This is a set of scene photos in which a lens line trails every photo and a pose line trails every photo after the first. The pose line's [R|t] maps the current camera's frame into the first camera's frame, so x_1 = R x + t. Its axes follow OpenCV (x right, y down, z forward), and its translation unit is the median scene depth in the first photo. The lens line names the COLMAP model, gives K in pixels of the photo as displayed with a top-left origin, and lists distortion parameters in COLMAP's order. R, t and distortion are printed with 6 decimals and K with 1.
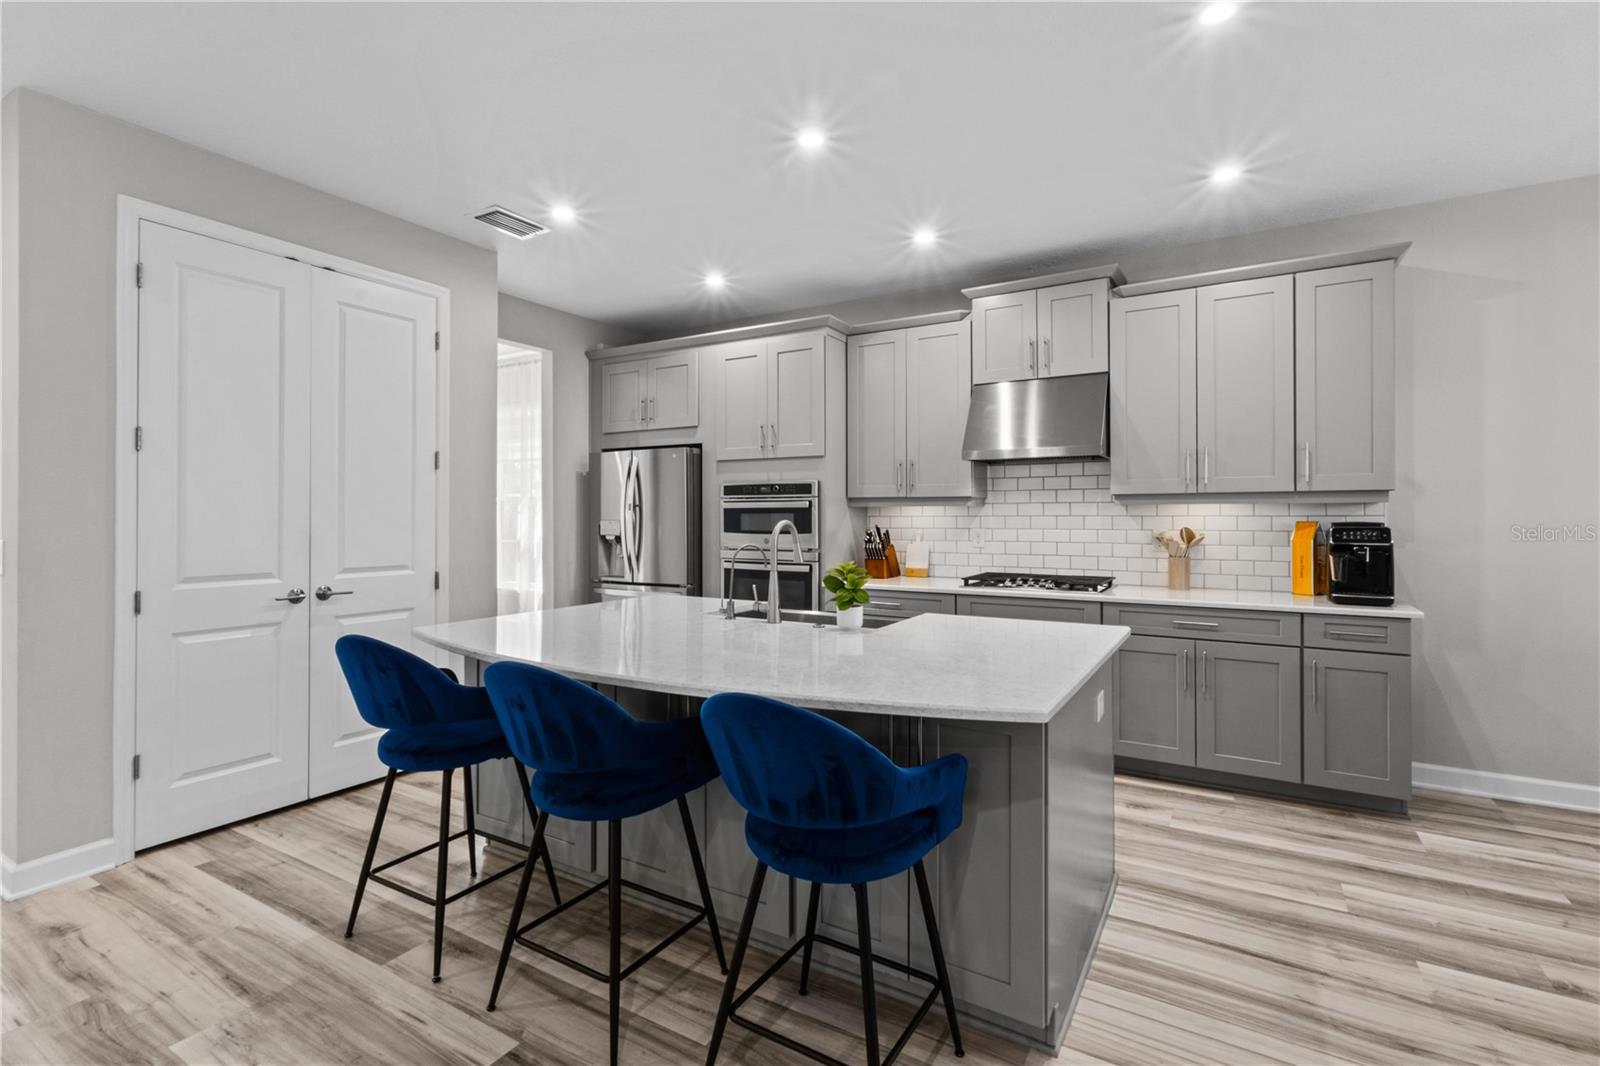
lens RADIAL K [[744.4, 0, 789.3], [0, 744.4, 518.2], [0, 0, 1]] dist [0.003866, 0.001778]
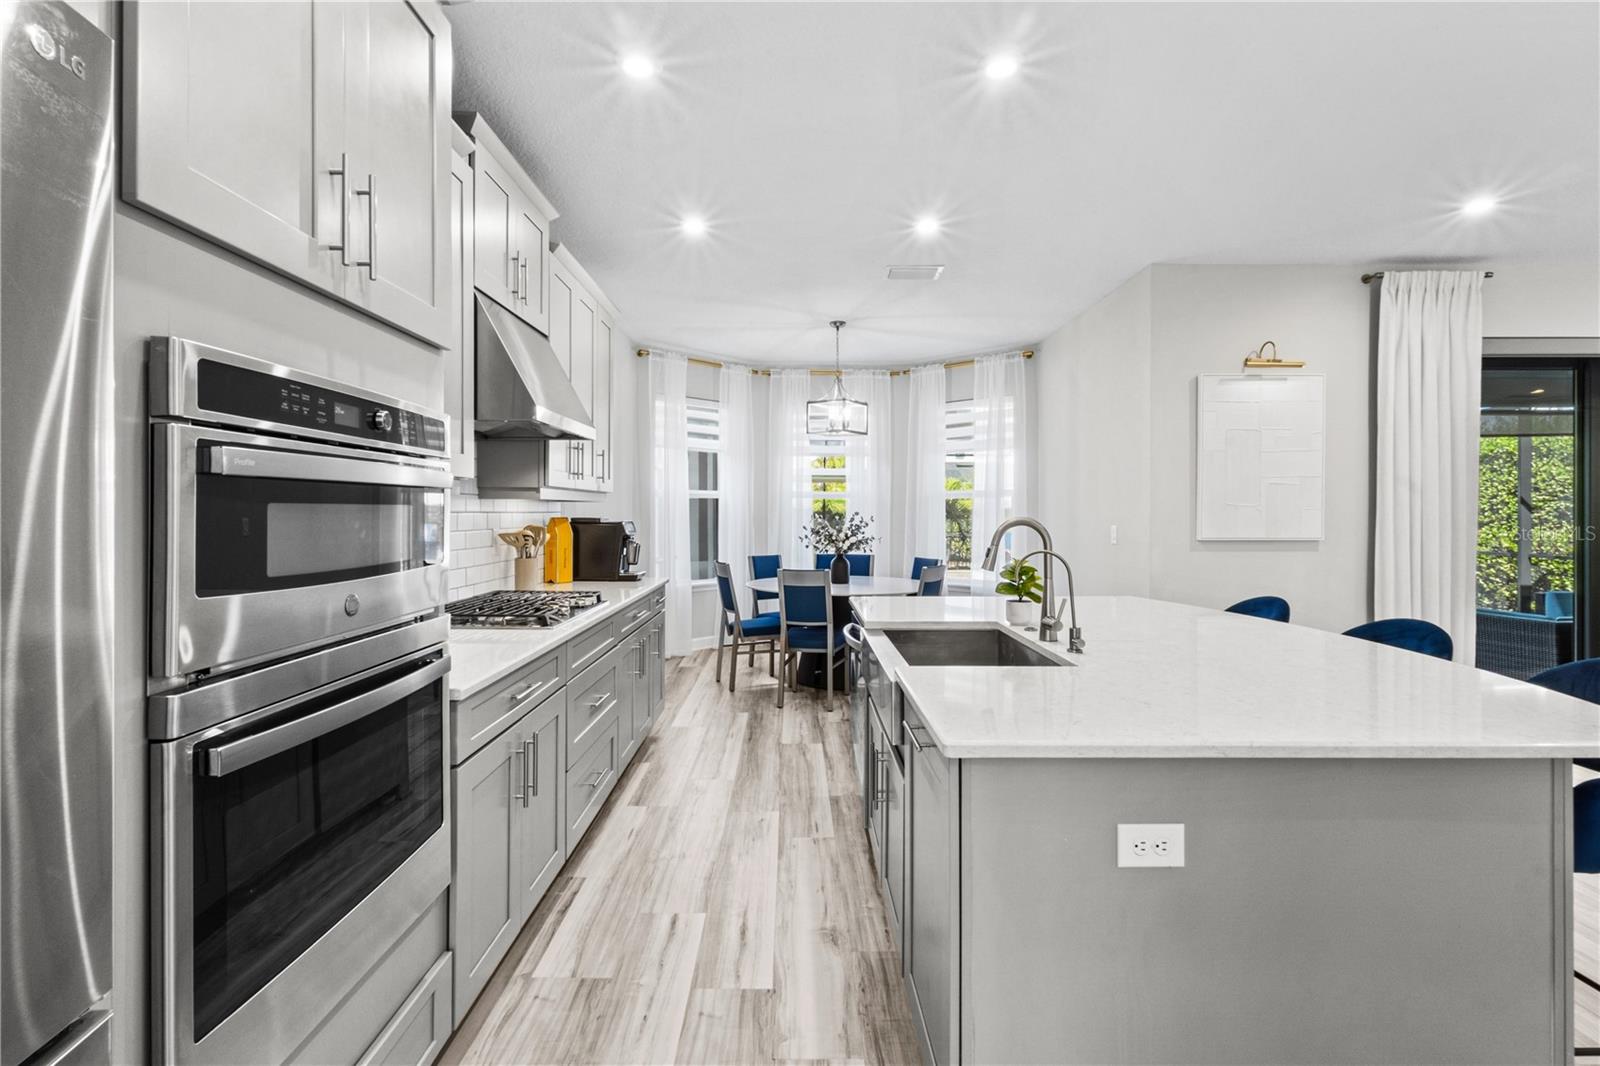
lens RADIAL K [[744.4, 0, 789.3], [0, 744.4, 518.2], [0, 0, 1]] dist [0.003866, 0.001778]
pose [[-0.517839, -0.005317, 0.855461, -0.360386], [0.004428, 0.999951, 0.008895, -0.003065], [-0.855466, 0.008395, -0.517790, 1.044143]]
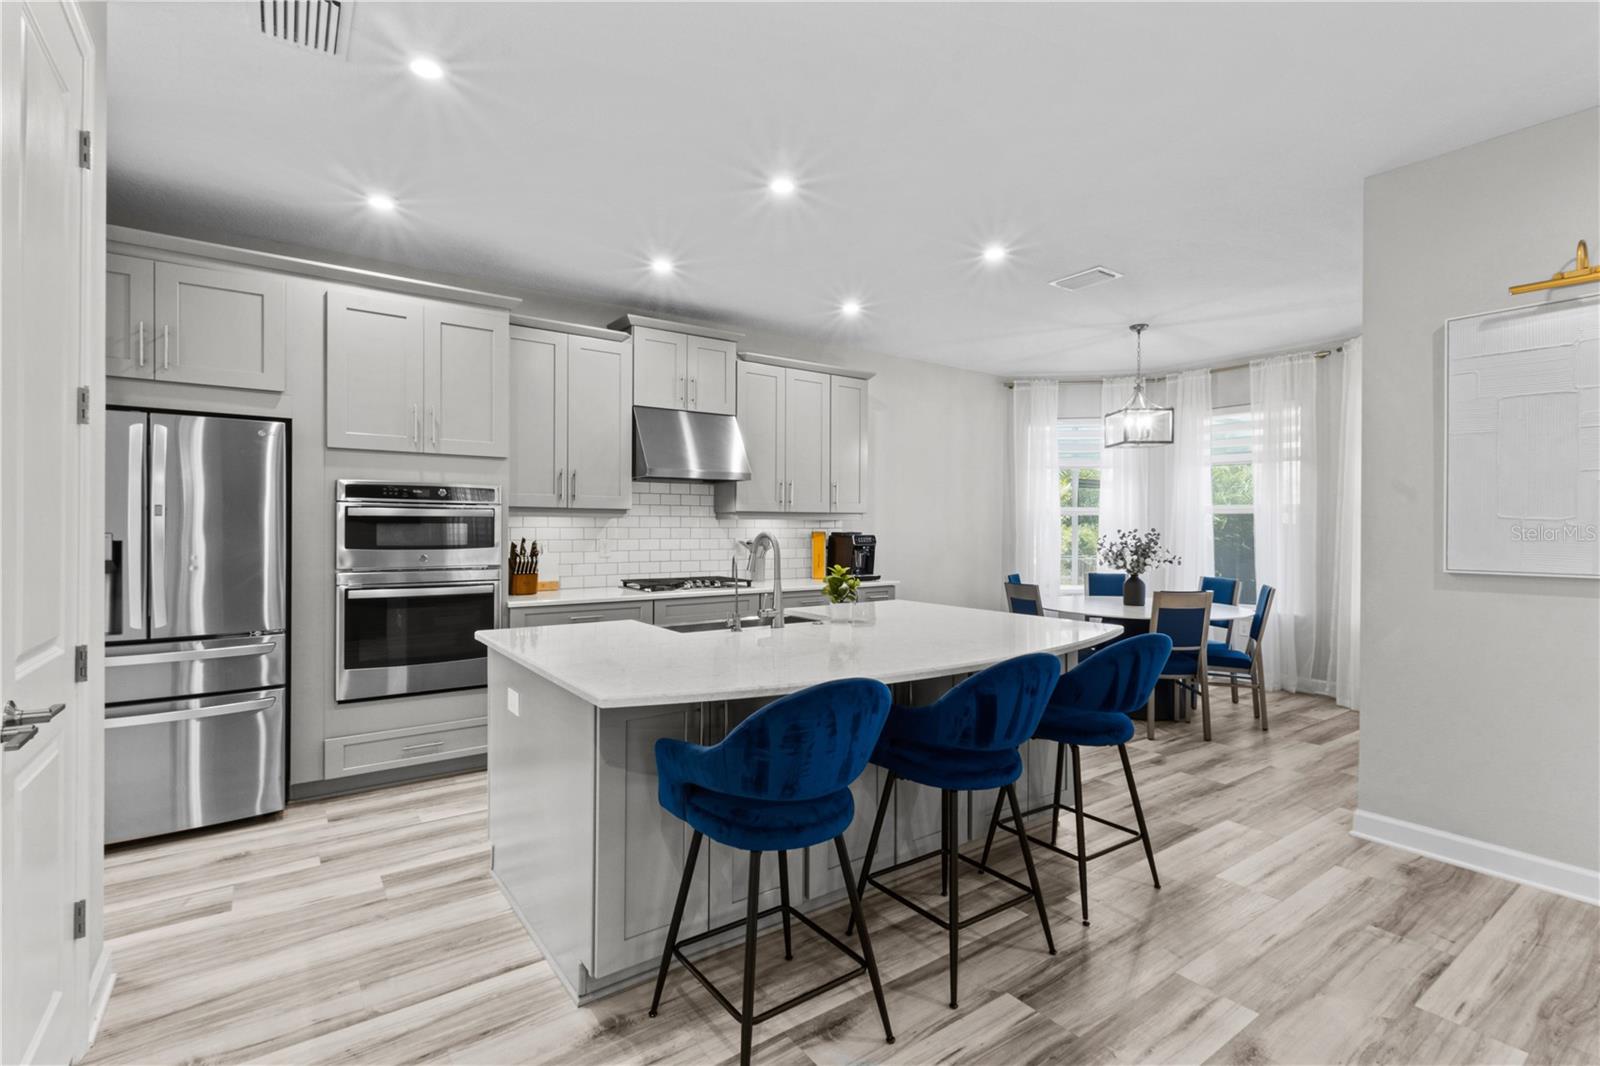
lens RADIAL K [[737.1, 0, 800.0], [0, 737.1, 533.0], [0, 0, 1]] dist [0.003693, 0.000584]
pose [[0.398417, -0.004012, 0.917196, -0.609261], [-0.000494, 0.999989, 0.004588, 0.000076], [-0.917204, -0.002281, 0.398411, 0.340228]]
